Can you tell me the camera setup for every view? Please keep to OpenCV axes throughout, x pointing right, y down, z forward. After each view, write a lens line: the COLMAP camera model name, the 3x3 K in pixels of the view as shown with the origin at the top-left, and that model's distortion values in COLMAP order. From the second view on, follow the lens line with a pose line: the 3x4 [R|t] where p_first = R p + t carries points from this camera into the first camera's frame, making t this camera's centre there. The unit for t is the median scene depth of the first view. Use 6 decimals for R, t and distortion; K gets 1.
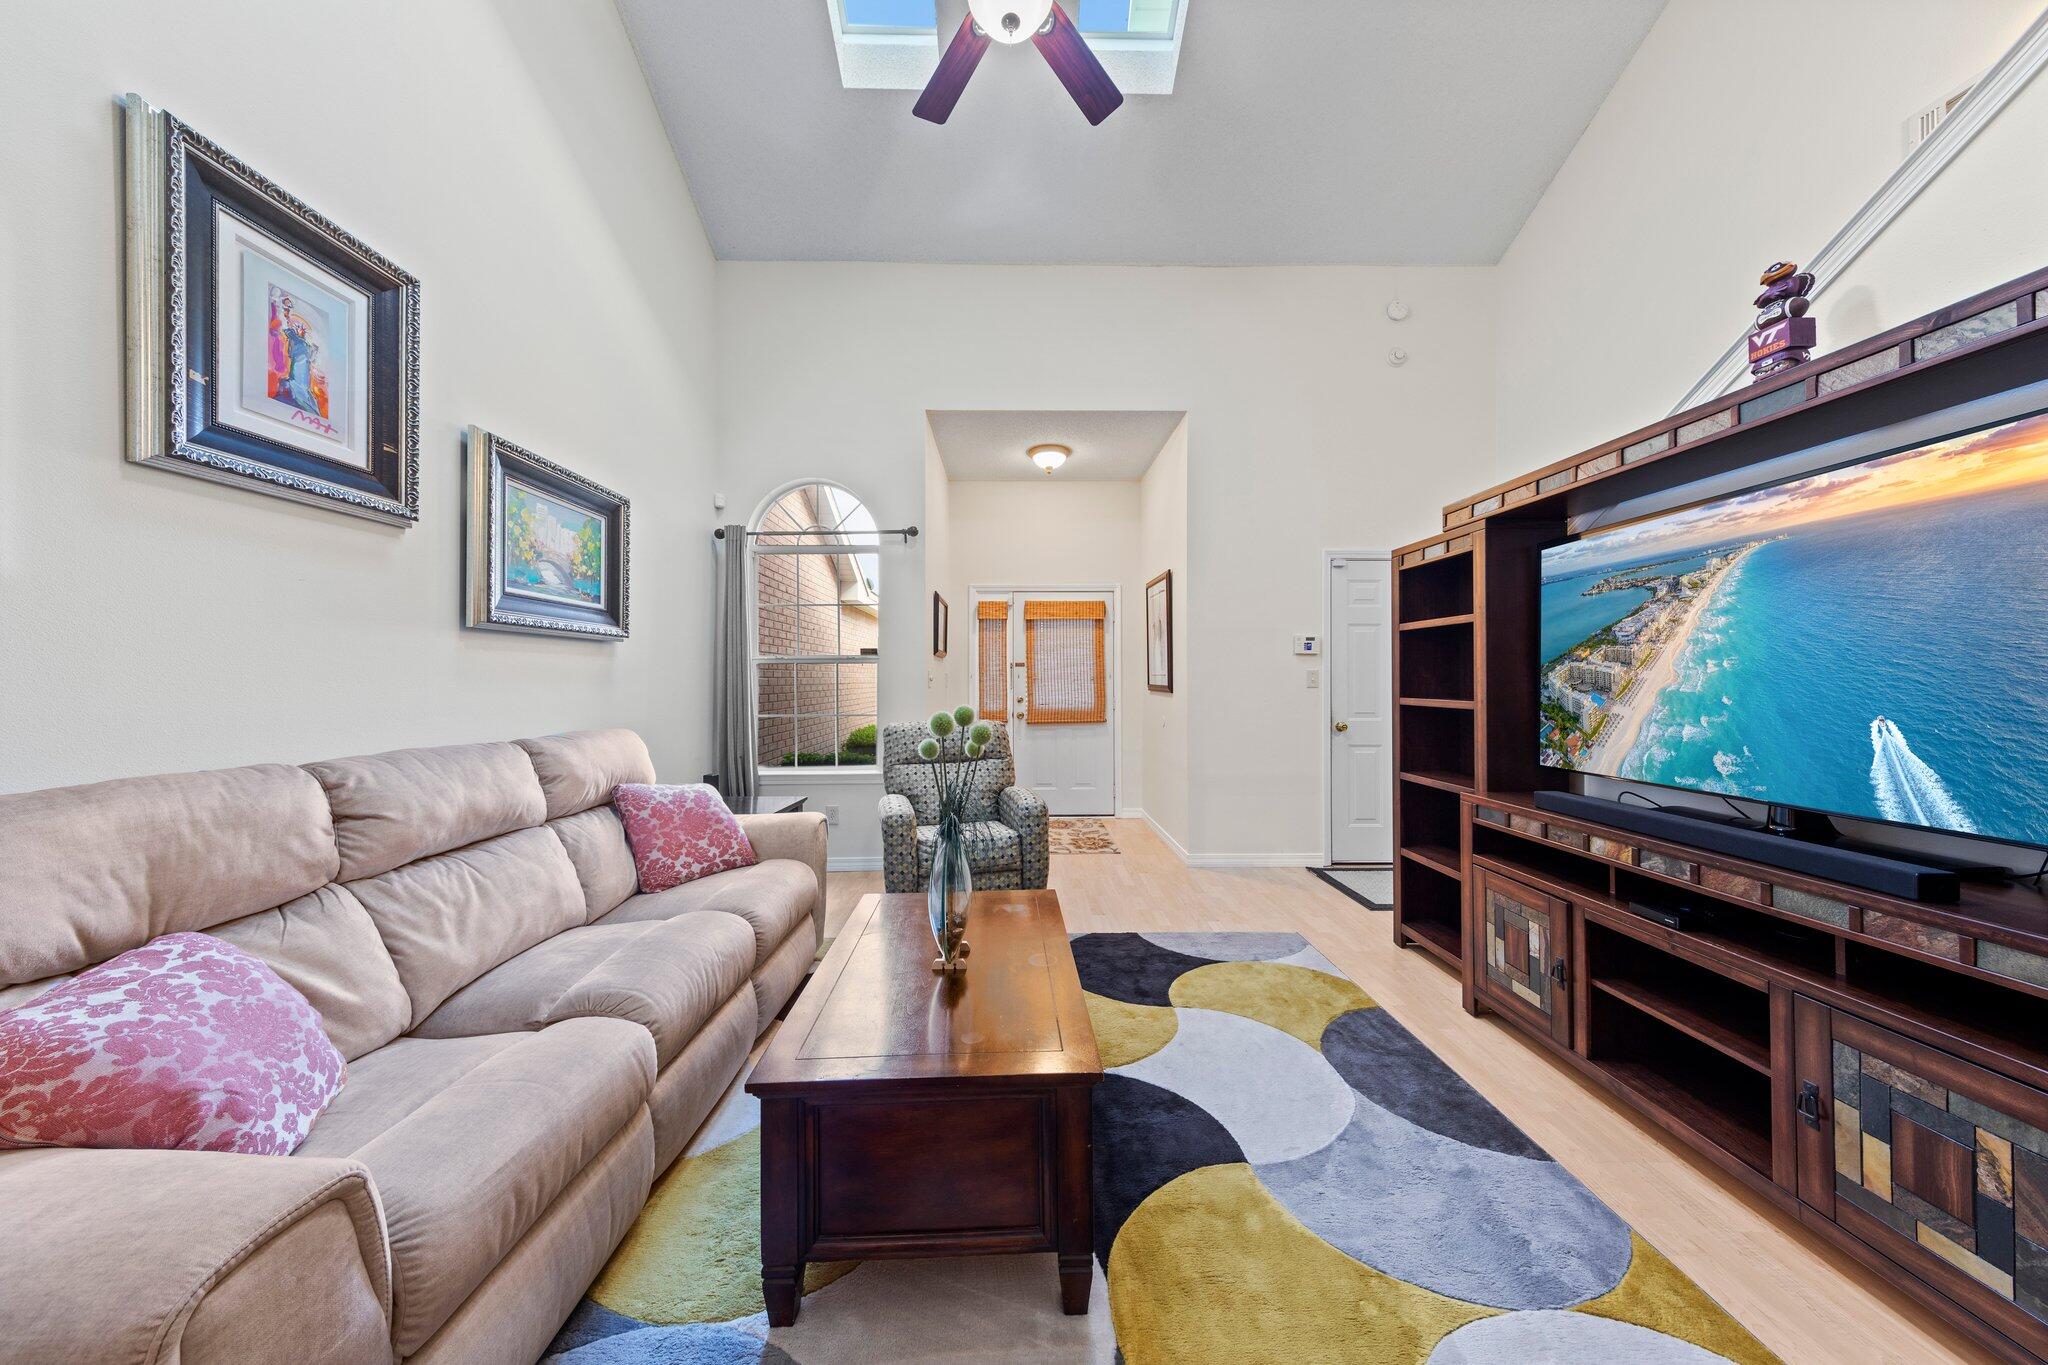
lens RADIAL K [[641.7, 0, 1017.9], [0, 641.7, 675.4], [0, 0, 1]] dist [0.009729, -0.002002]
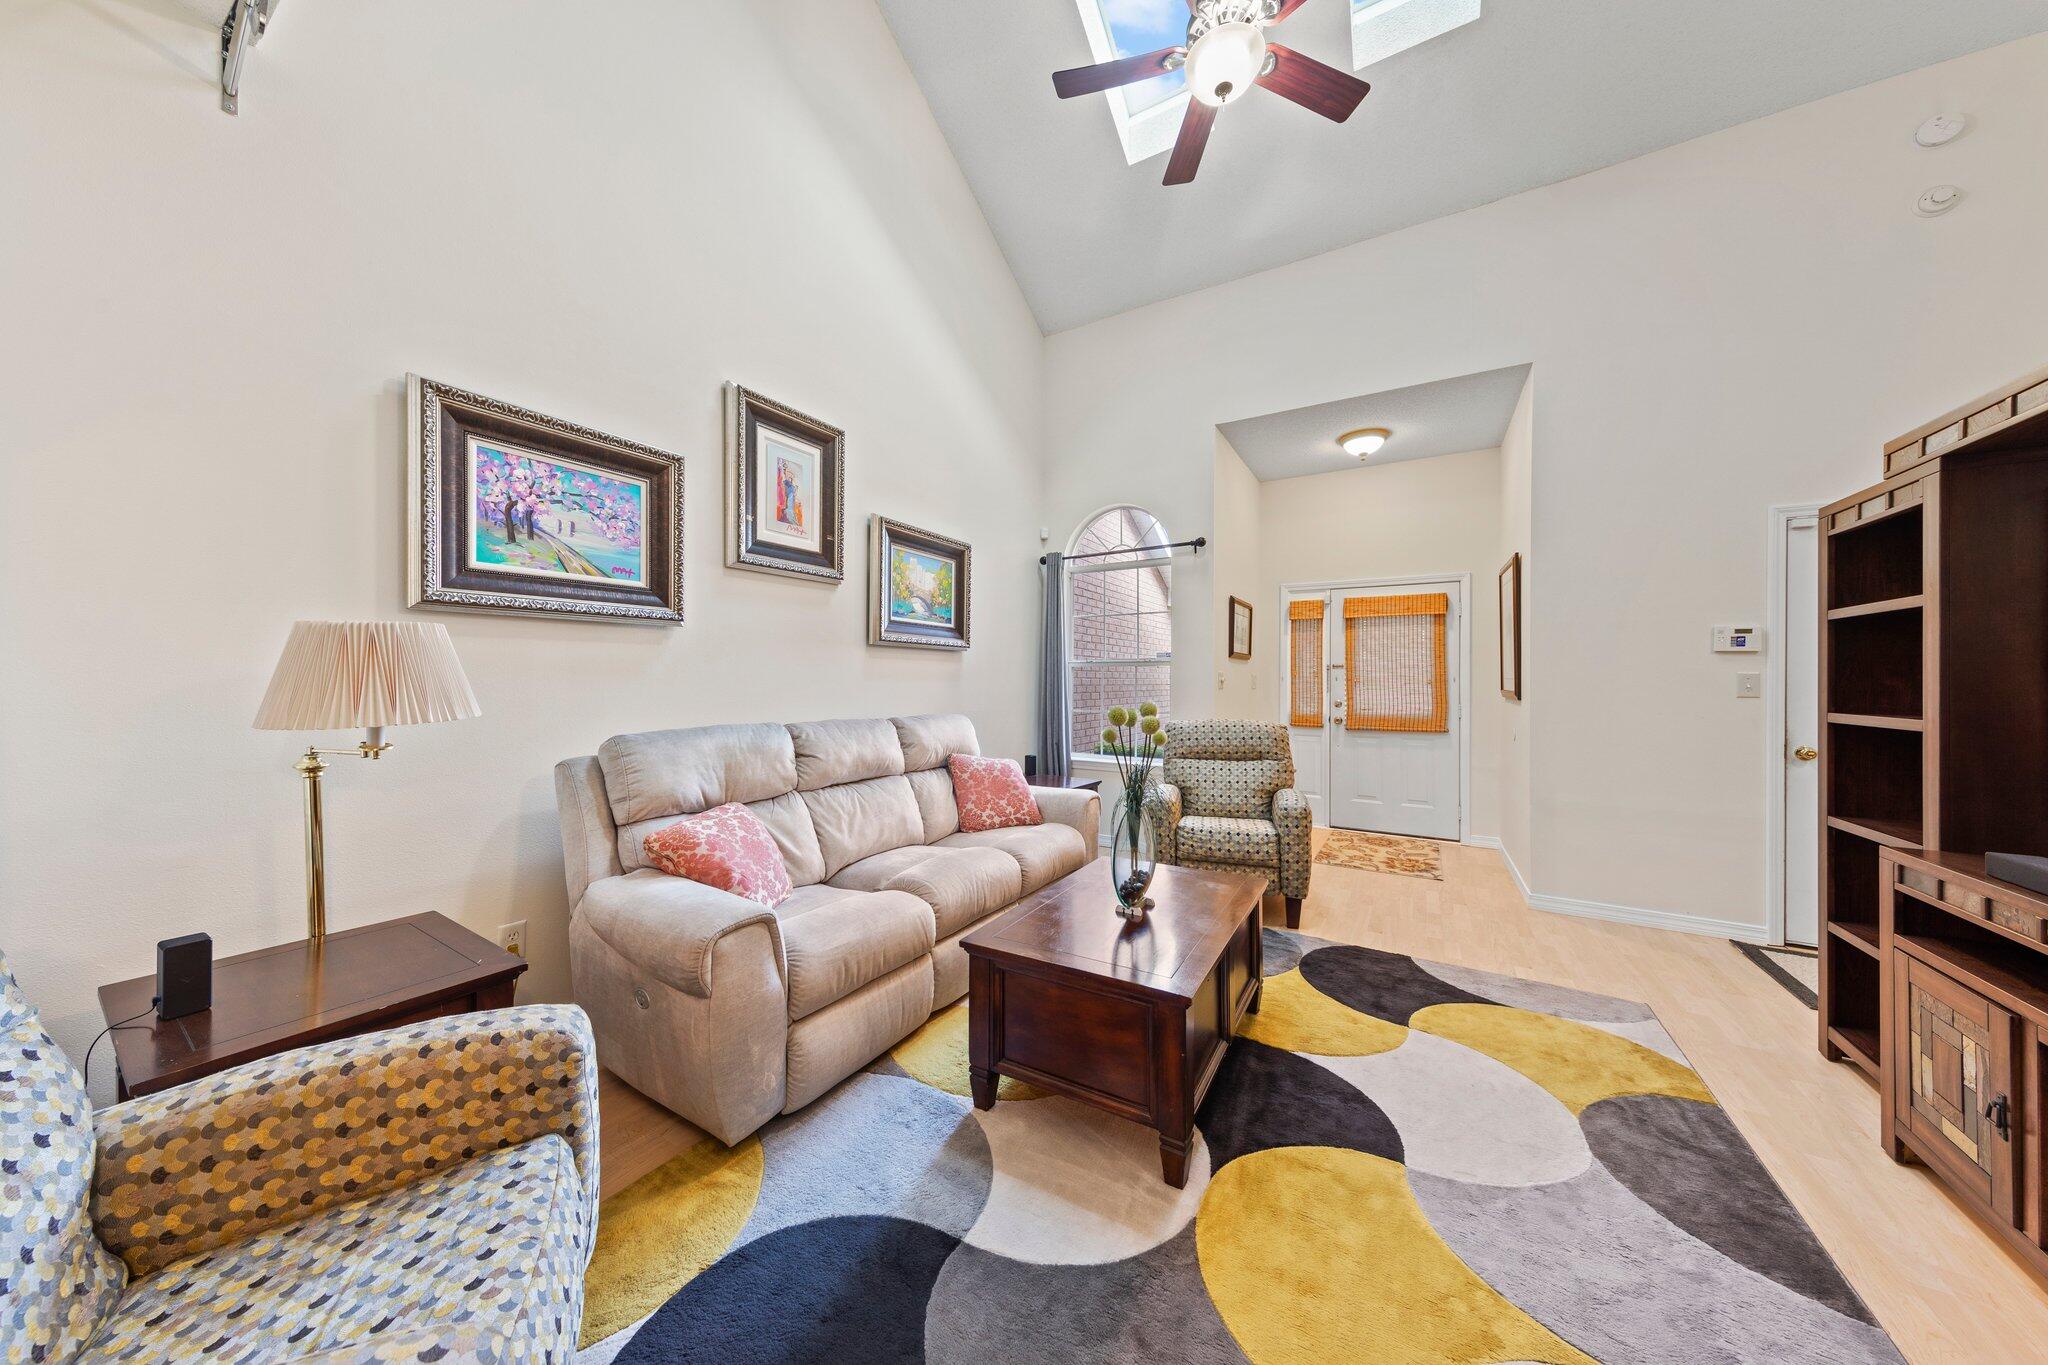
lens RADIAL K [[646.9, 0, 1021.5], [0, 646.9, 679.2], [0, 0, 1]] dist [0.004930, -0.000106]
pose [[0.848997, 0.008576, -0.528329, 0.287703], [-0.006370, 0.999962, 0.005995, -0.002233], [0.528360, -0.001724, 0.849019, -0.130998]]
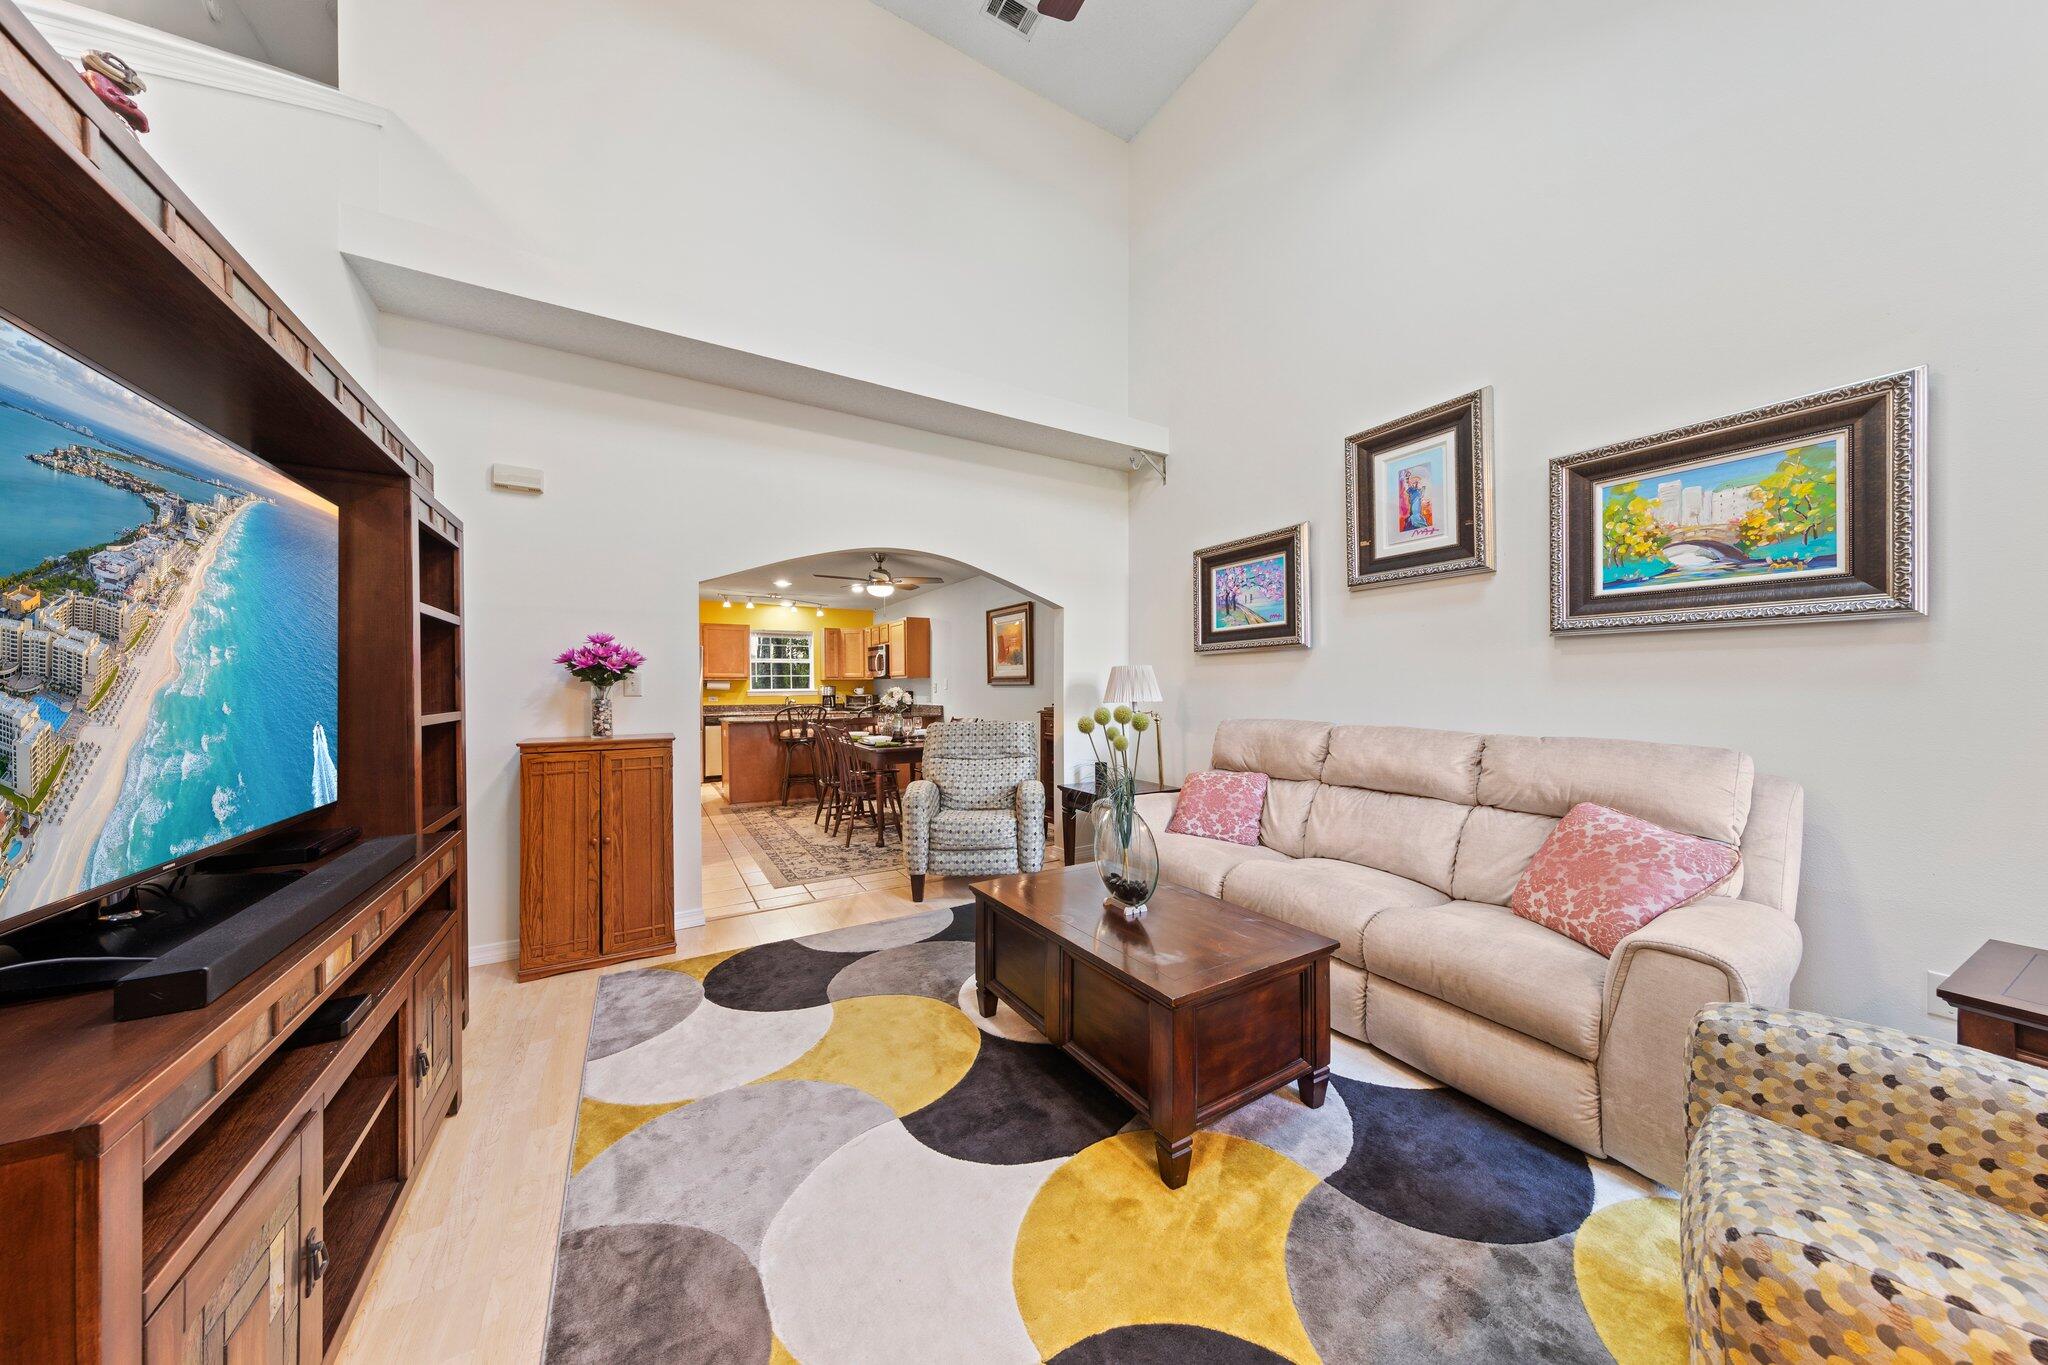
lens RADIAL K [[641.7, 0, 1017.9], [0, 641.7, 675.4], [0, 0, 1]] dist [0.009729, -0.002002]
pose [[-0.866863, -0.009016, -0.498465, 0.548114], [0.003984, 0.999679, -0.025010, 0.019311], [0.498531, -0.023666, -0.866549, 1.556812]]
